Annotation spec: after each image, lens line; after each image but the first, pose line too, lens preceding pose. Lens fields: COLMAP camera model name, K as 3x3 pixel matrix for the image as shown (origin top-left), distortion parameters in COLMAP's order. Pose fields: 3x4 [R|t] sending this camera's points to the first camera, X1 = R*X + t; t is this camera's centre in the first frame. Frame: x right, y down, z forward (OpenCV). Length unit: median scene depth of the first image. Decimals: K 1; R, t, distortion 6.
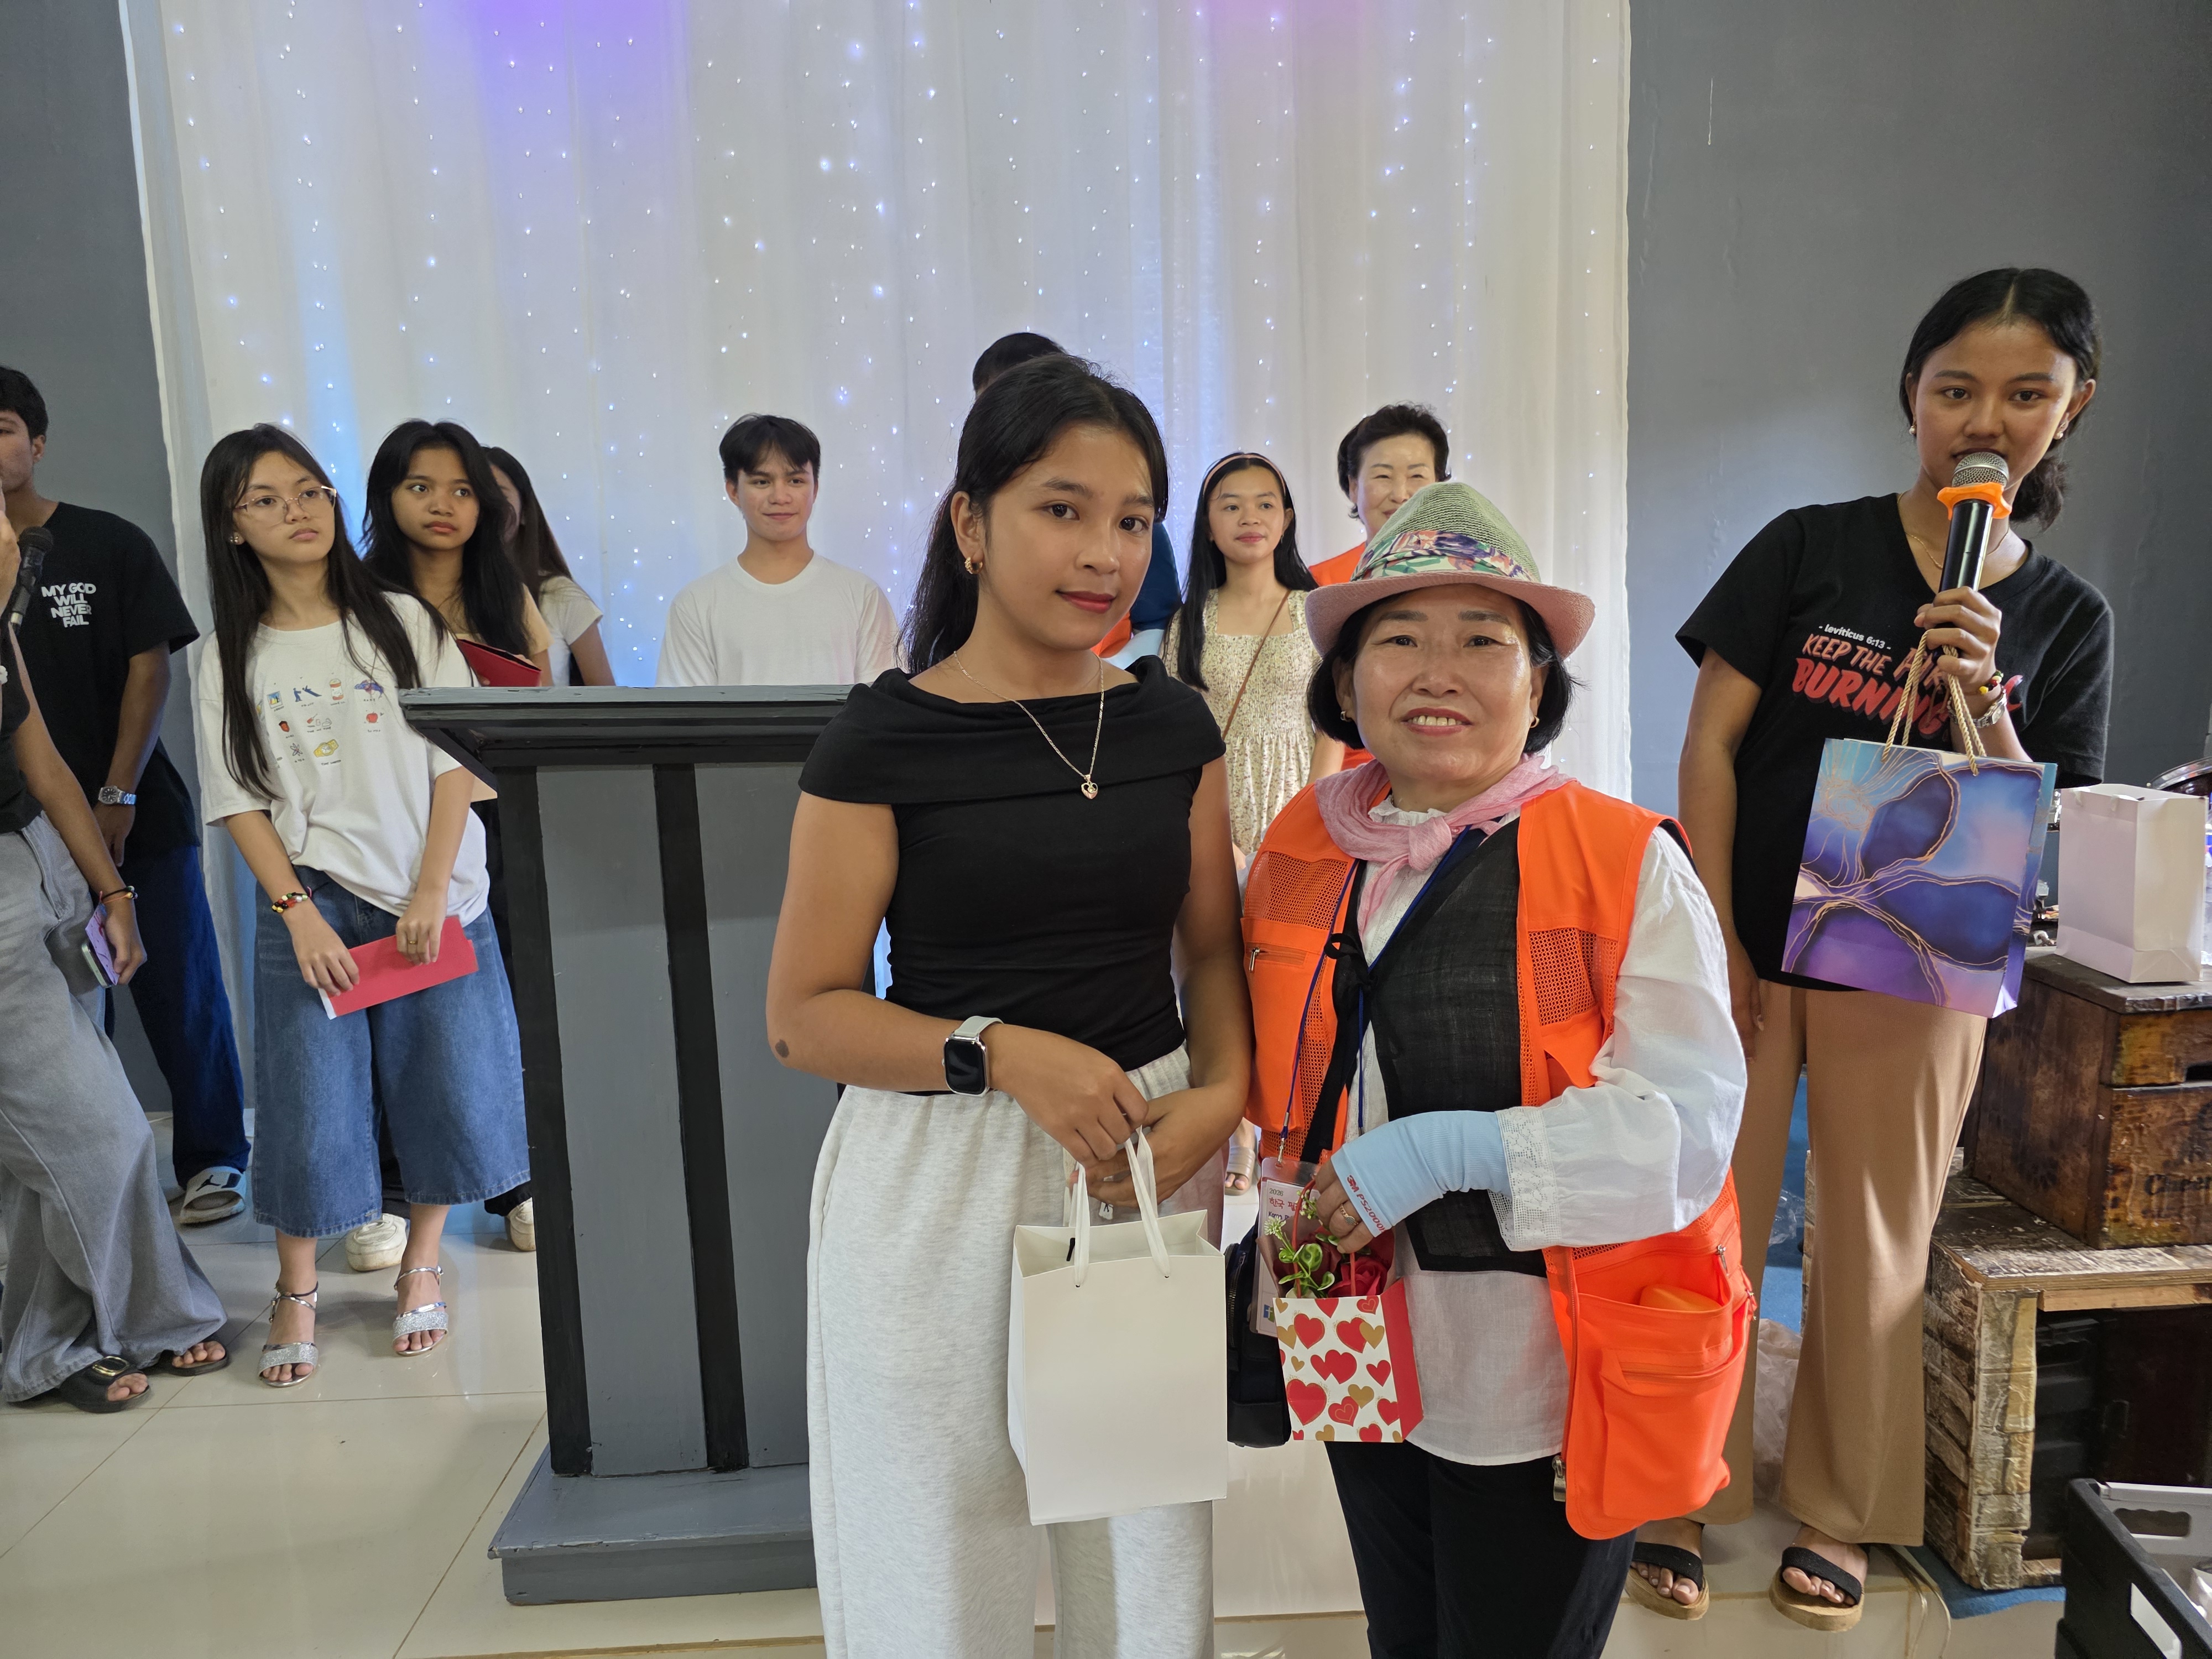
lens RADIAL K [[1507.8, 0, 1100.4], [0, 1507.8, 830.9], [0, 0, 1]] dist [-0.003132, -0.004747]
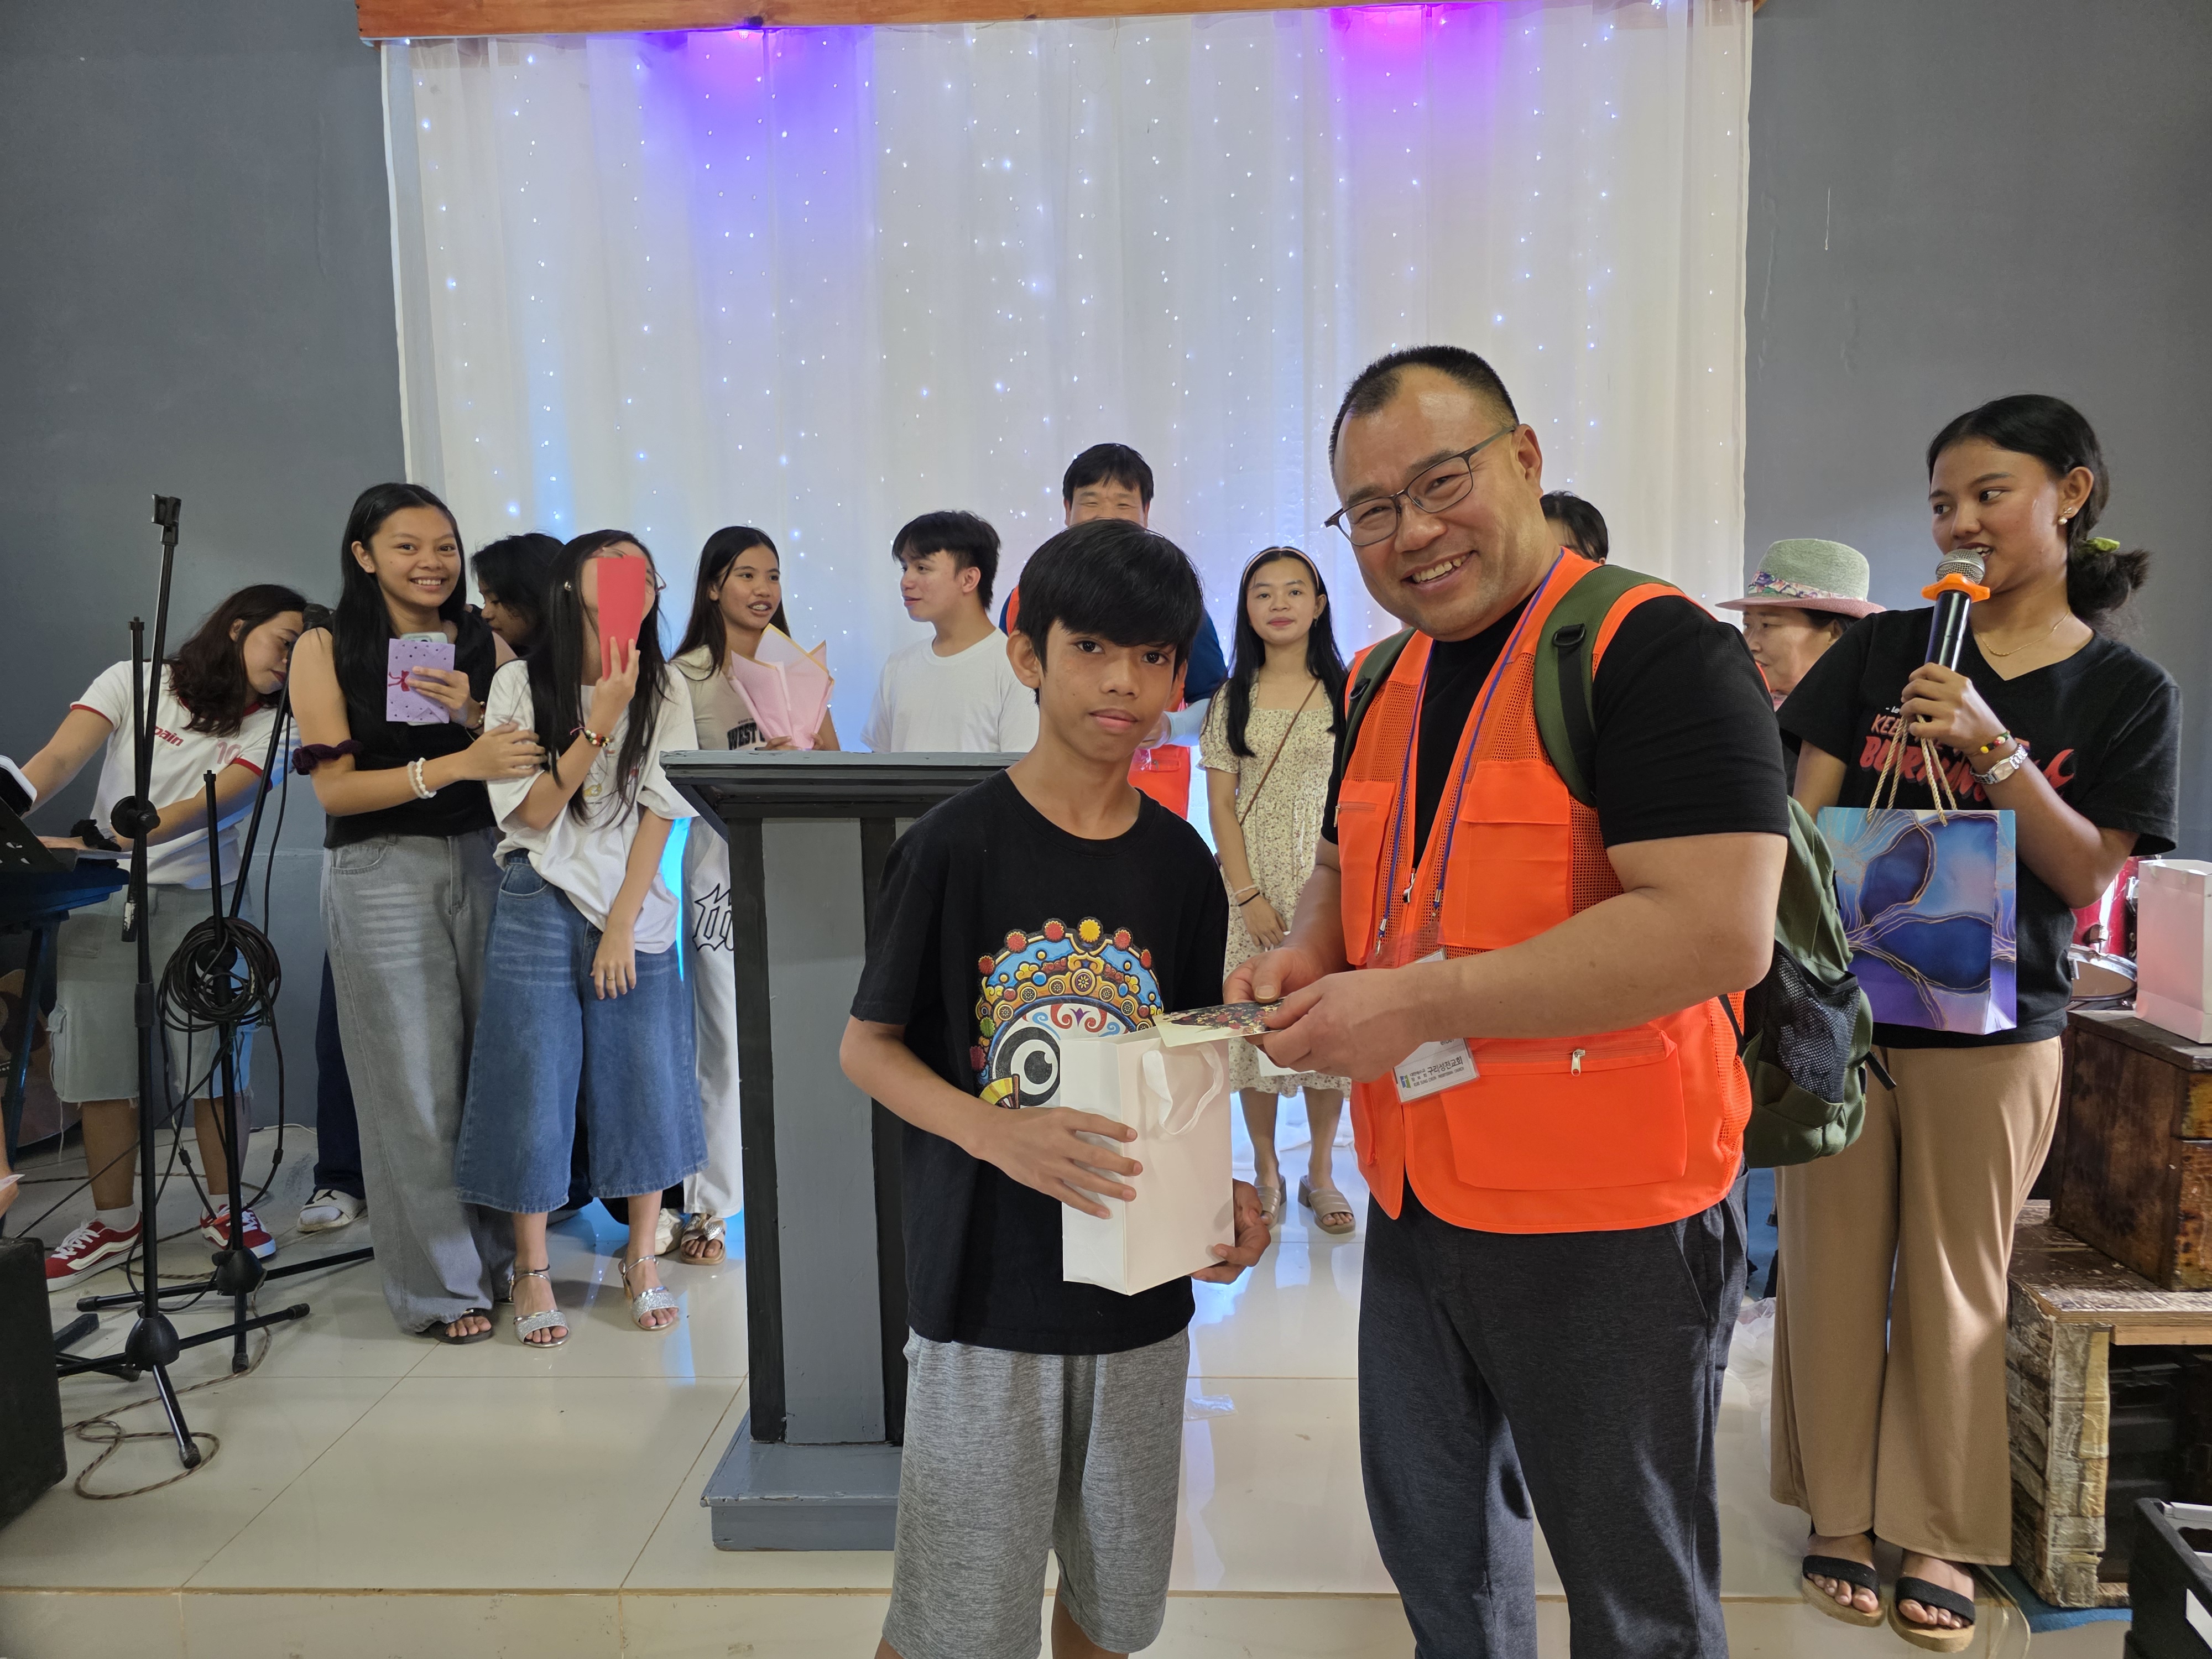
lens RADIAL K [[1461.6, 0, 1110.2], [0, 1461.6, 839.2], [0, 0, 1]] dist [0.000485, -0.006168]
pose [[0.996649, 0.018275, -0.079733, -0.016034], [-0.021236, 0.999110, -0.036446, 0.009142], [0.078996, 0.038017, 0.996150, -0.113066]]
